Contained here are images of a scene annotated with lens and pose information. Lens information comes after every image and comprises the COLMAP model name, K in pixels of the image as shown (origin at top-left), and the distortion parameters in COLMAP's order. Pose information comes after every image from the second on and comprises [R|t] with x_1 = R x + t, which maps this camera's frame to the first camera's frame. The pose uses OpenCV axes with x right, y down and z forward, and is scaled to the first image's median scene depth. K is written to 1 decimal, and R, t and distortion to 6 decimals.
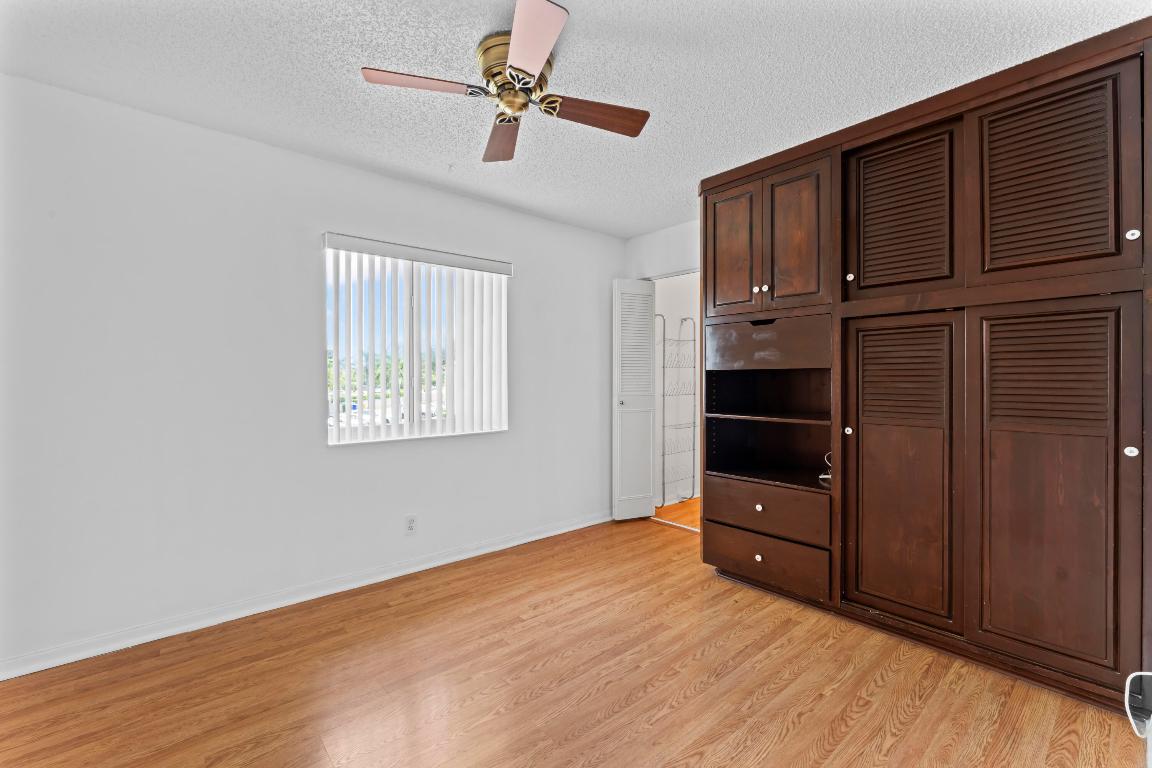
lens RADIAL K [[502.2, 0, 579.6], [0, 502.2, 377.4], [0, 0, 1]] dist [-0.000757, -0.000027]
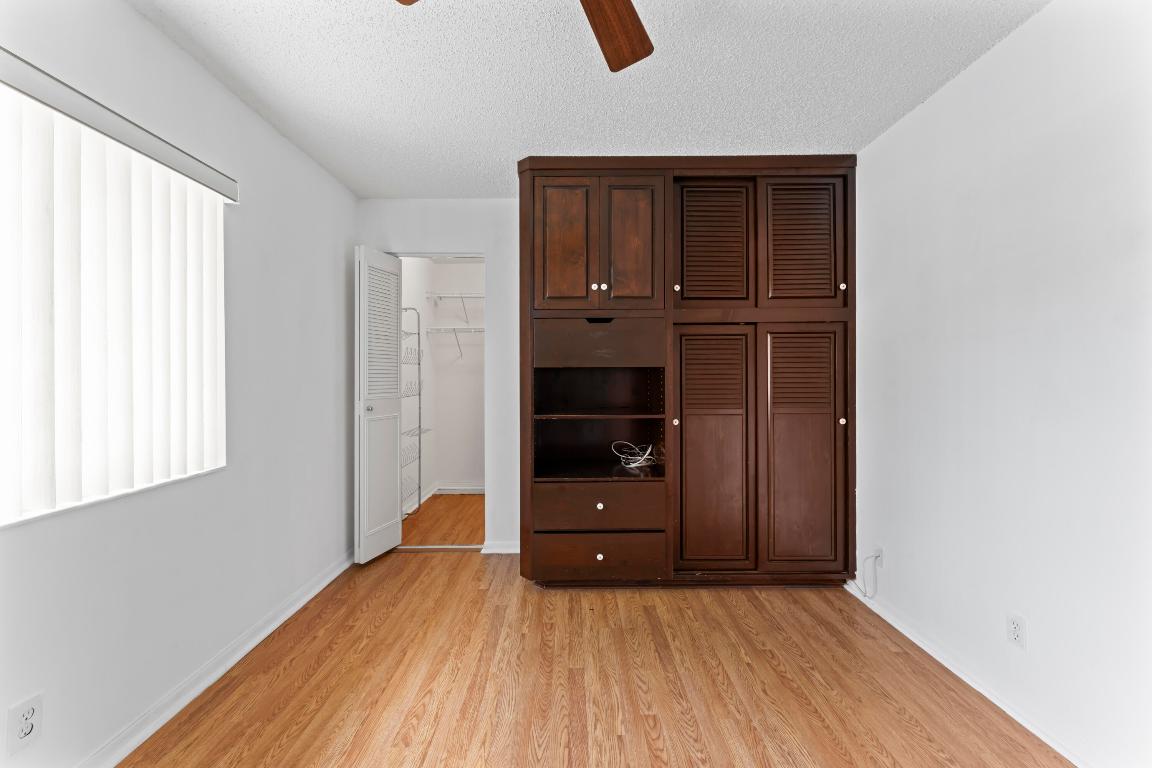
lens RADIAL K [[465.1, 0, 578.3], [0, 465.1, 376.7], [0, 0, 1]] dist [0.001723, -0.000060]
pose [[0.646505, 0.000273, 0.762910, -0.386818], [0.000496, 1.000000, -0.000778, 0.003495], [-0.762910, 0.000882, 0.646505, 0.452647]]
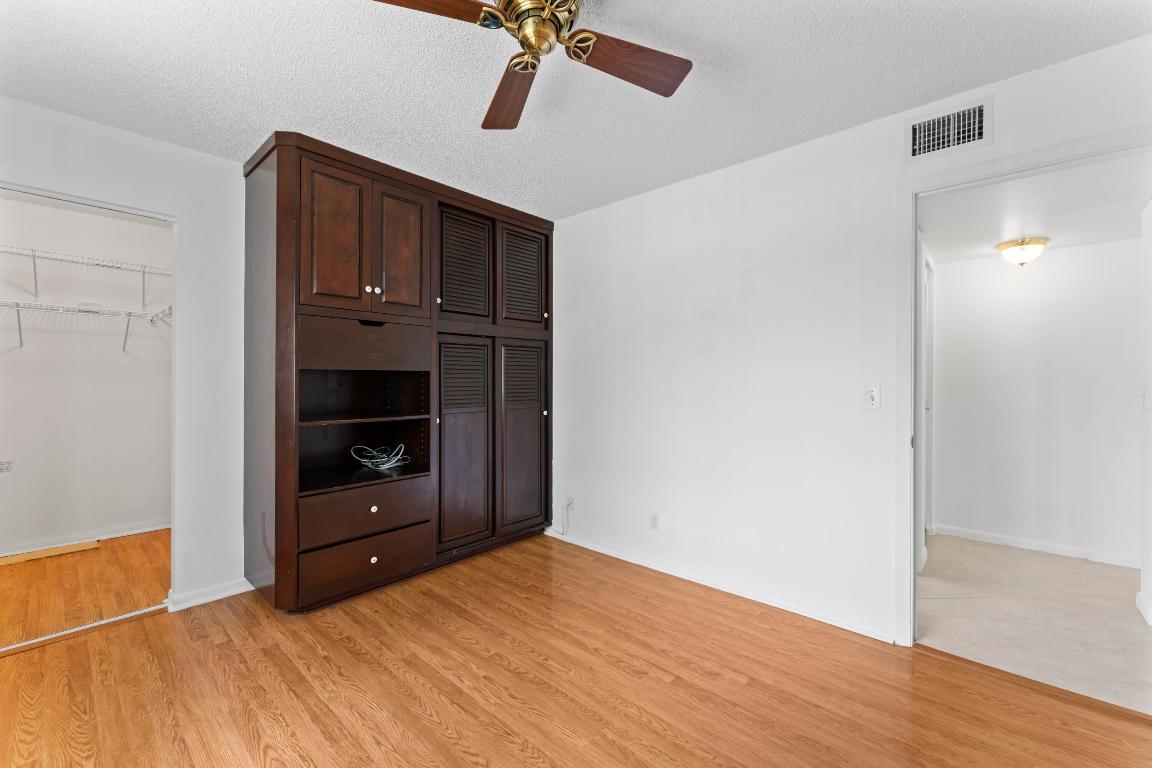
lens RADIAL K [[465.1, 0, 578.3], [0, 465.1, 376.7], [0, 0, 1]] dist [0.001723, -0.000060]
pose [[-0.128411, 0.007826, 0.991690, -0.633345], [-0.003508, 0.999959, -0.008346, 0.003093], [-0.991715, -0.004551, -0.128378, 0.743177]]
